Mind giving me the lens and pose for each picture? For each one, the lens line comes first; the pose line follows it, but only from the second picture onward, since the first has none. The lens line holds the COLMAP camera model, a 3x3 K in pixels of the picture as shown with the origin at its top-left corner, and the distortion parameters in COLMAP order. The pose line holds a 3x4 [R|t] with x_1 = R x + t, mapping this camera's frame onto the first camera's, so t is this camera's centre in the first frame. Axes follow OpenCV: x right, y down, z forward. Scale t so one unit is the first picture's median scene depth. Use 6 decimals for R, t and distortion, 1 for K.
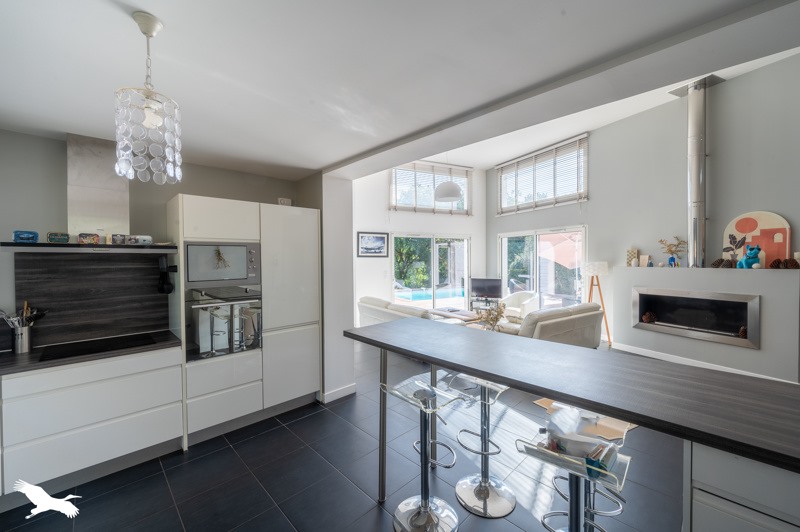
lens RADIAL K [[334.1, 0, 401.0], [0, 334.1, 264.5], [0, 0, 1]] dist [0.002321, 0.000184]
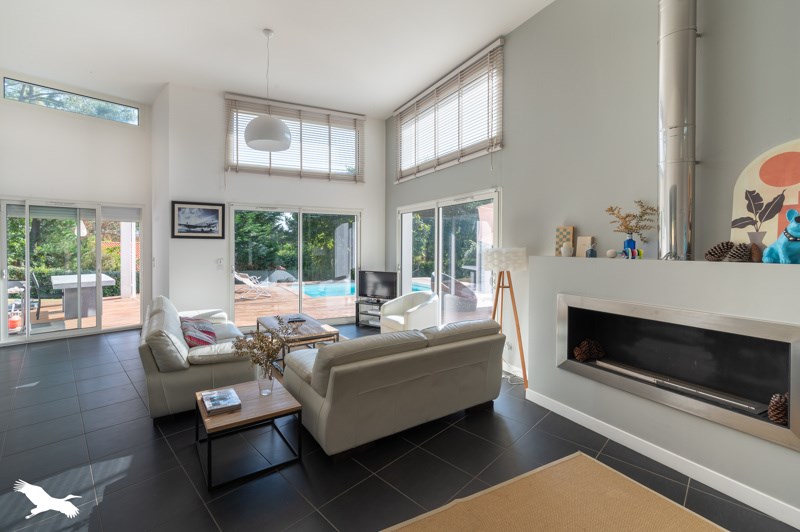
lens RADIAL K [[334.1, 0, 375.4], [0, 334.1, 250.2], [0, 0, 1]] dist [0.002321, 0.000184]
pose [[0.998023, 0.011067, -0.061867, 0.412885], [-0.011346, 0.999927, -0.004156, 0.001846], [0.061816, 0.004850, 0.998076, 0.419293]]
